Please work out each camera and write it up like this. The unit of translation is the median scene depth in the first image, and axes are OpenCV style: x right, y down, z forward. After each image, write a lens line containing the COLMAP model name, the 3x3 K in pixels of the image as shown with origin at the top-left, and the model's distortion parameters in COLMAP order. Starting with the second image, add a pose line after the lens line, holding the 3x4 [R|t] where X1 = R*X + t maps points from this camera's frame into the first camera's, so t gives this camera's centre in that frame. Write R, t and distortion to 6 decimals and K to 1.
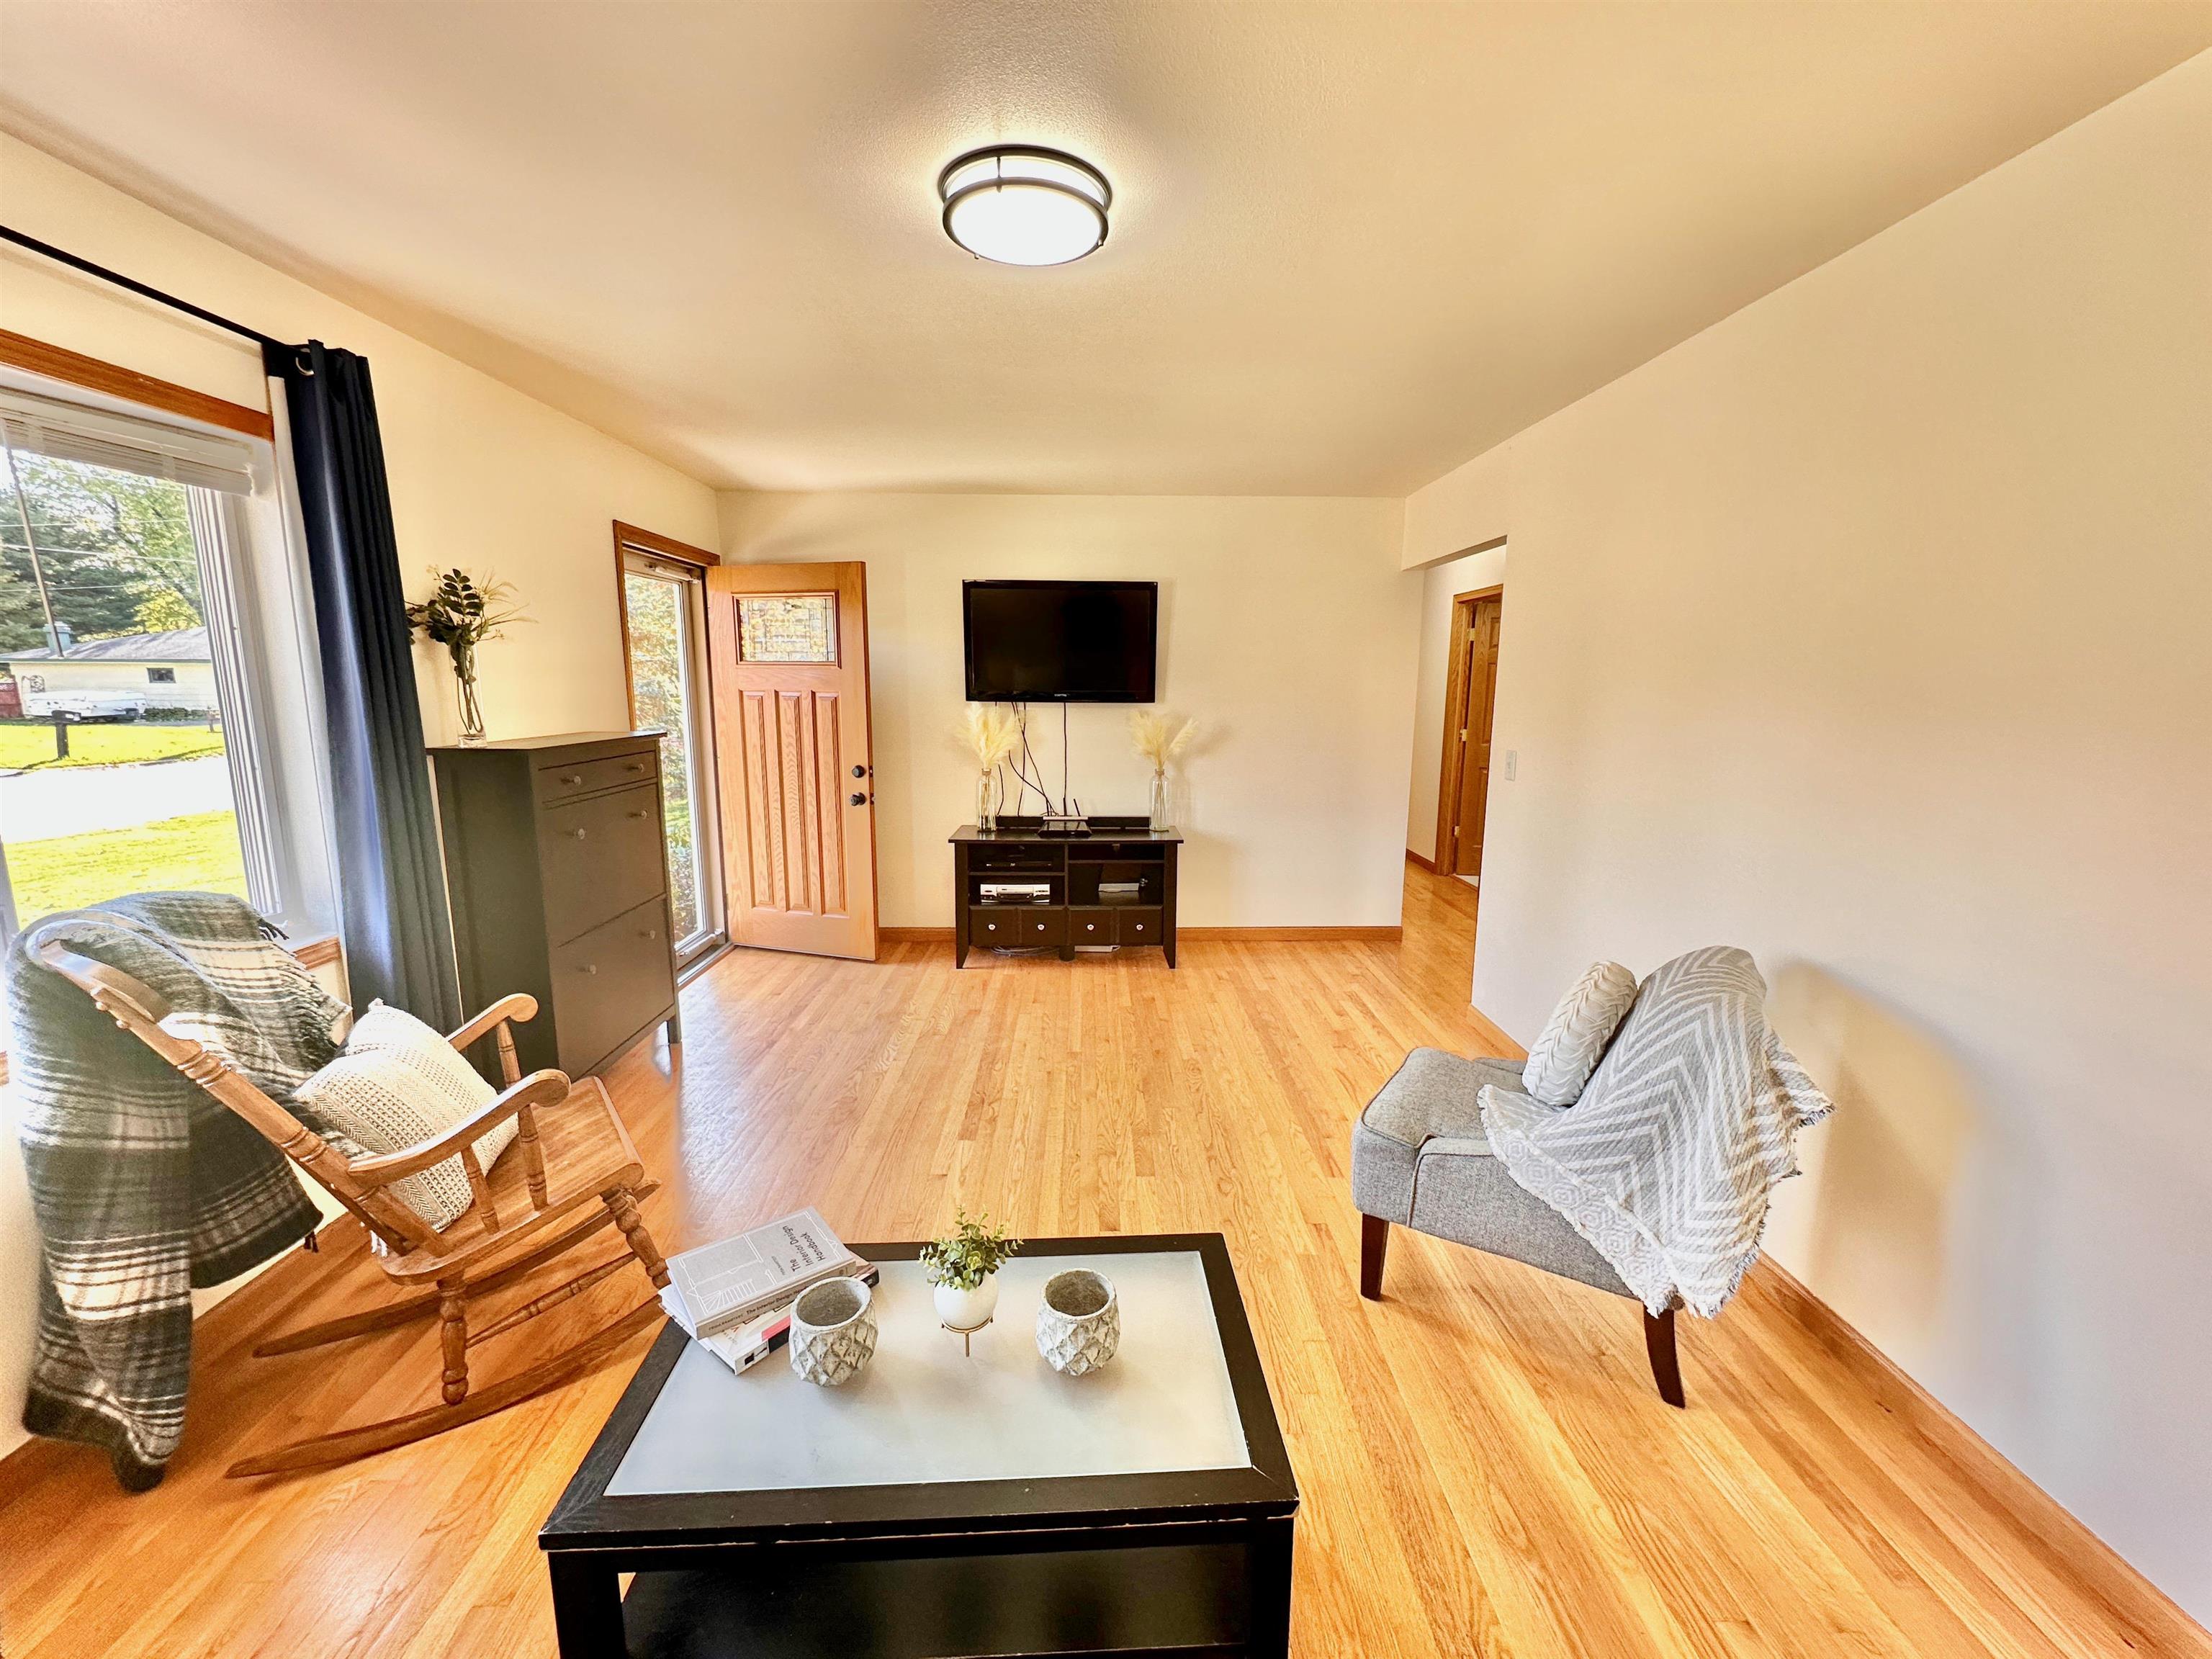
lens RADIAL K [[887.1, 0, 1112.4], [0, 887.1, 829.9], [0, 0, 1]] dist [0.001094, 0.000460]
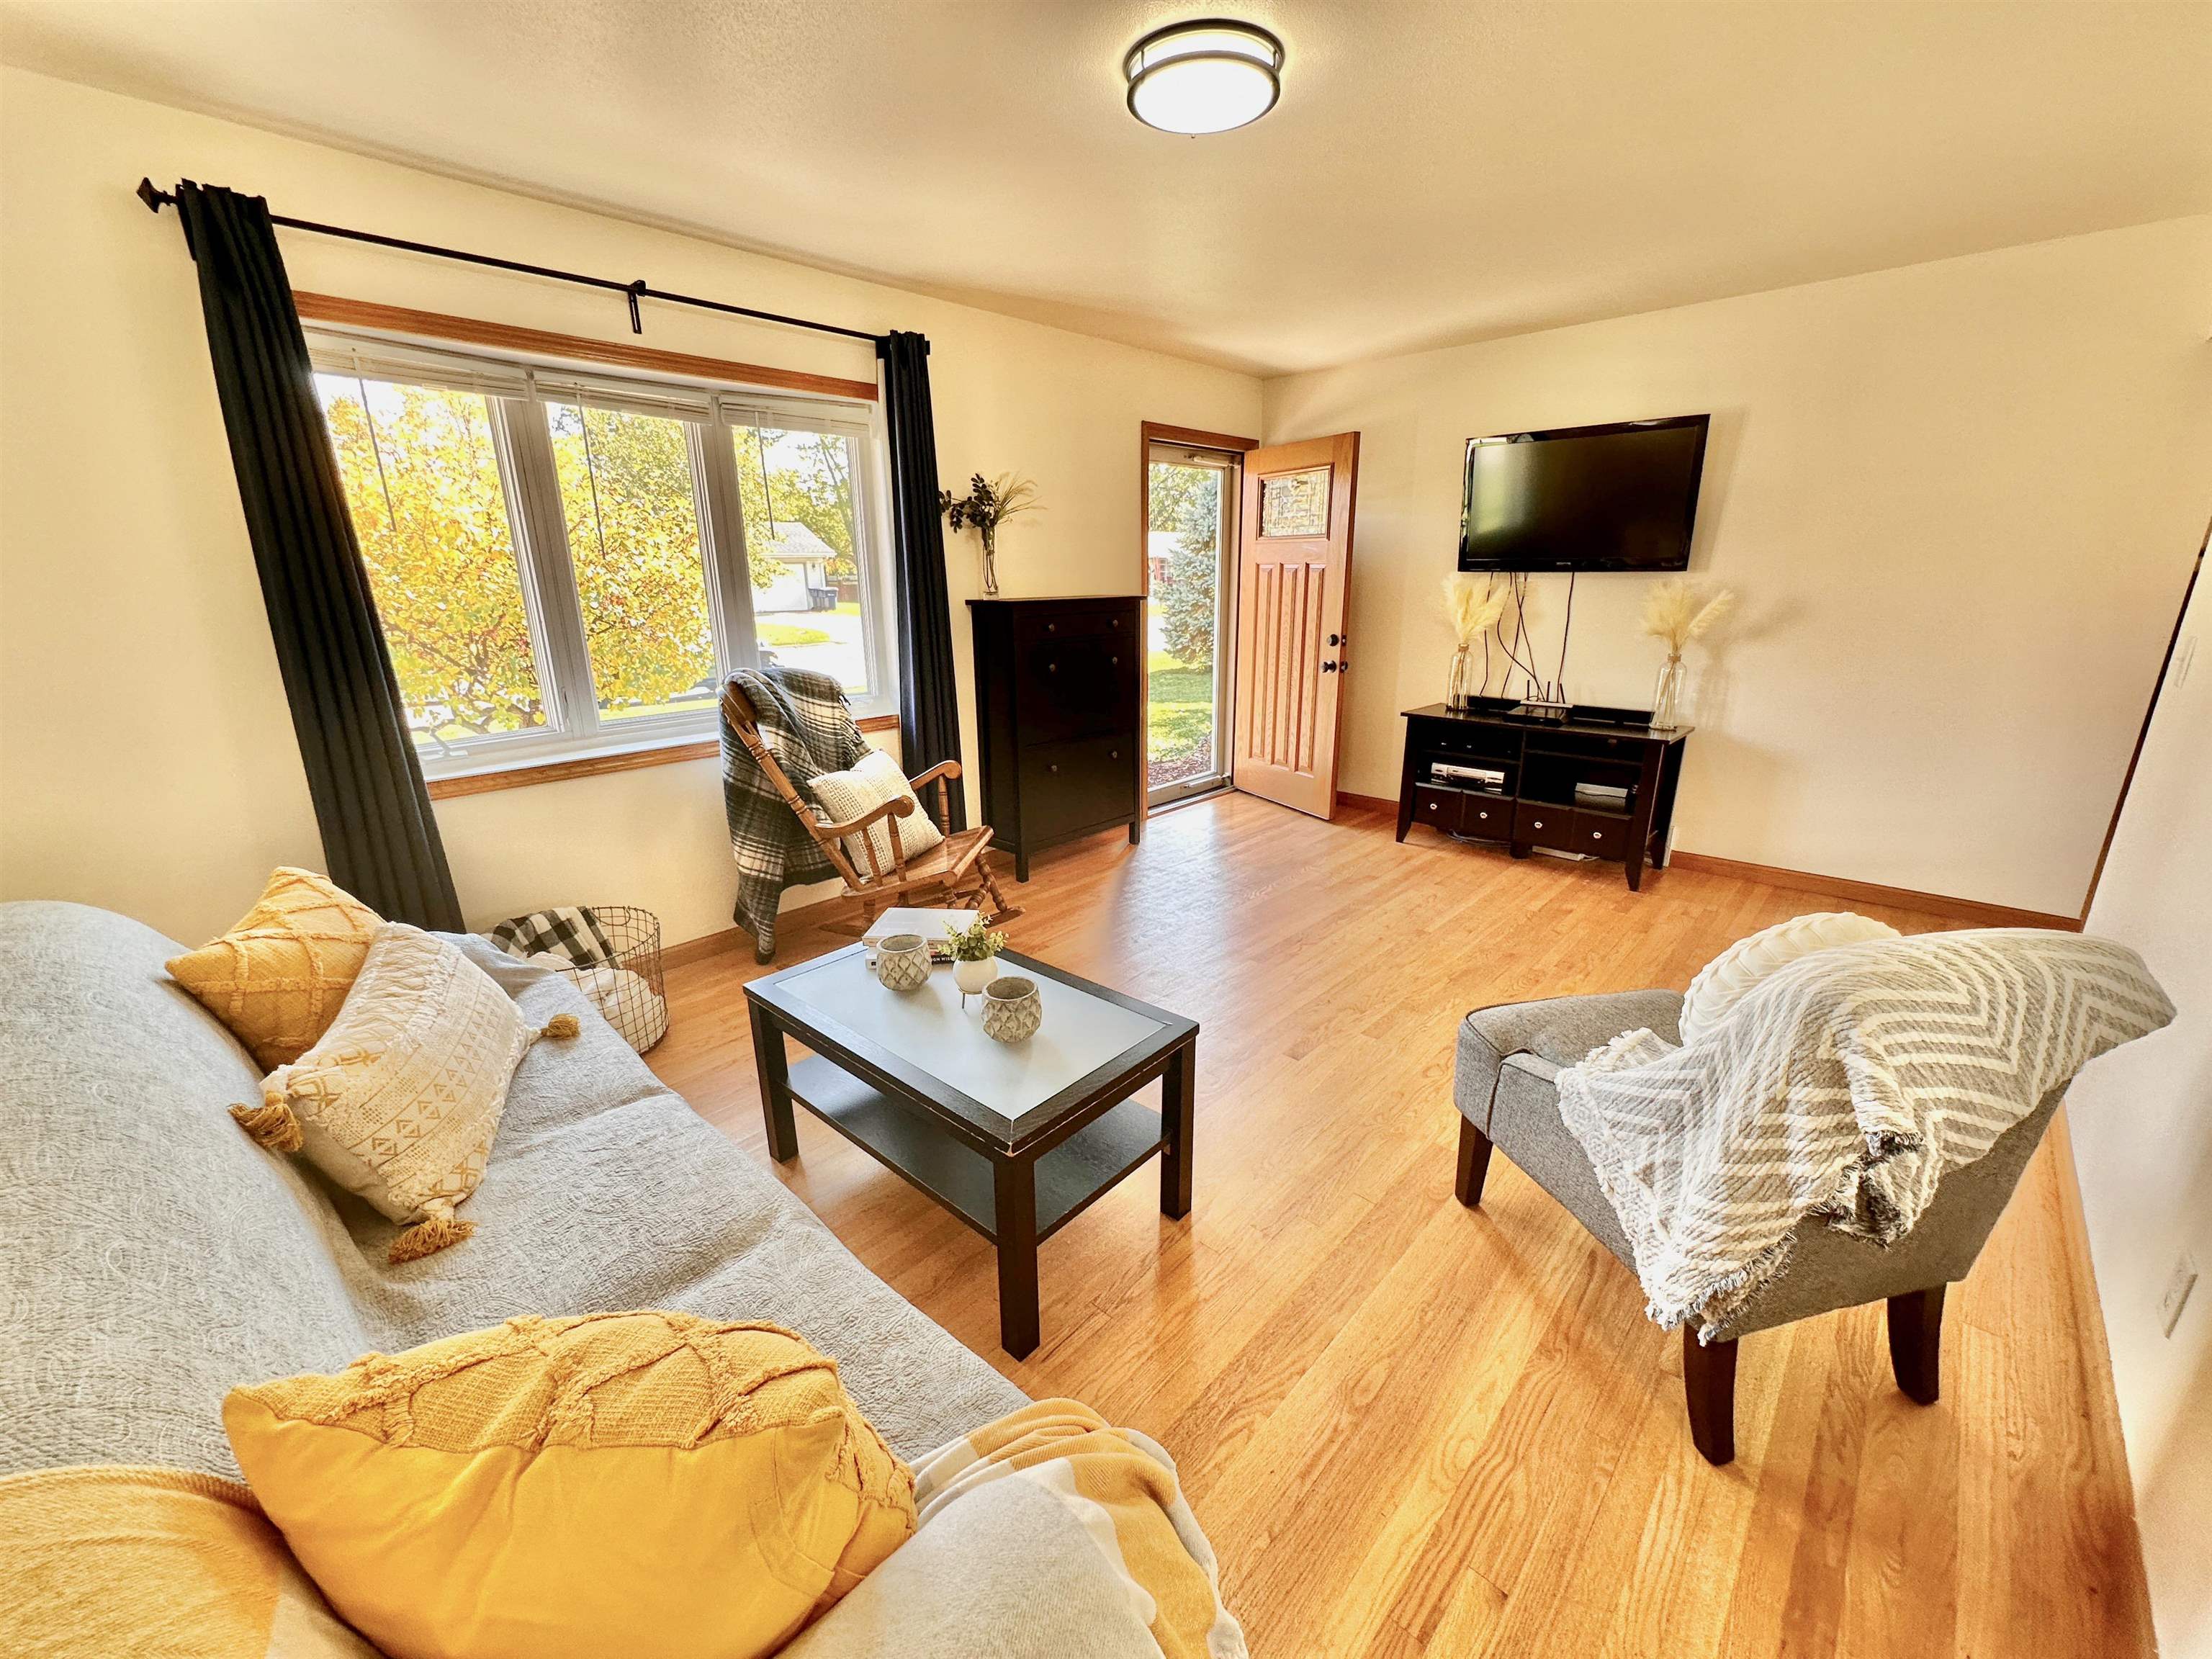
lens RADIAL K [[887.1, 0, 1104.1], [0, 887.1, 829.3], [0, 0, 1]] dist [0.001094, 0.000460]
pose [[0.711804, 0.185385, -0.677471, 0.278296], [-0.102666, 0.981641, 0.160749, 0.013731], [0.694834, -0.044868, 0.717769, 0.038982]]
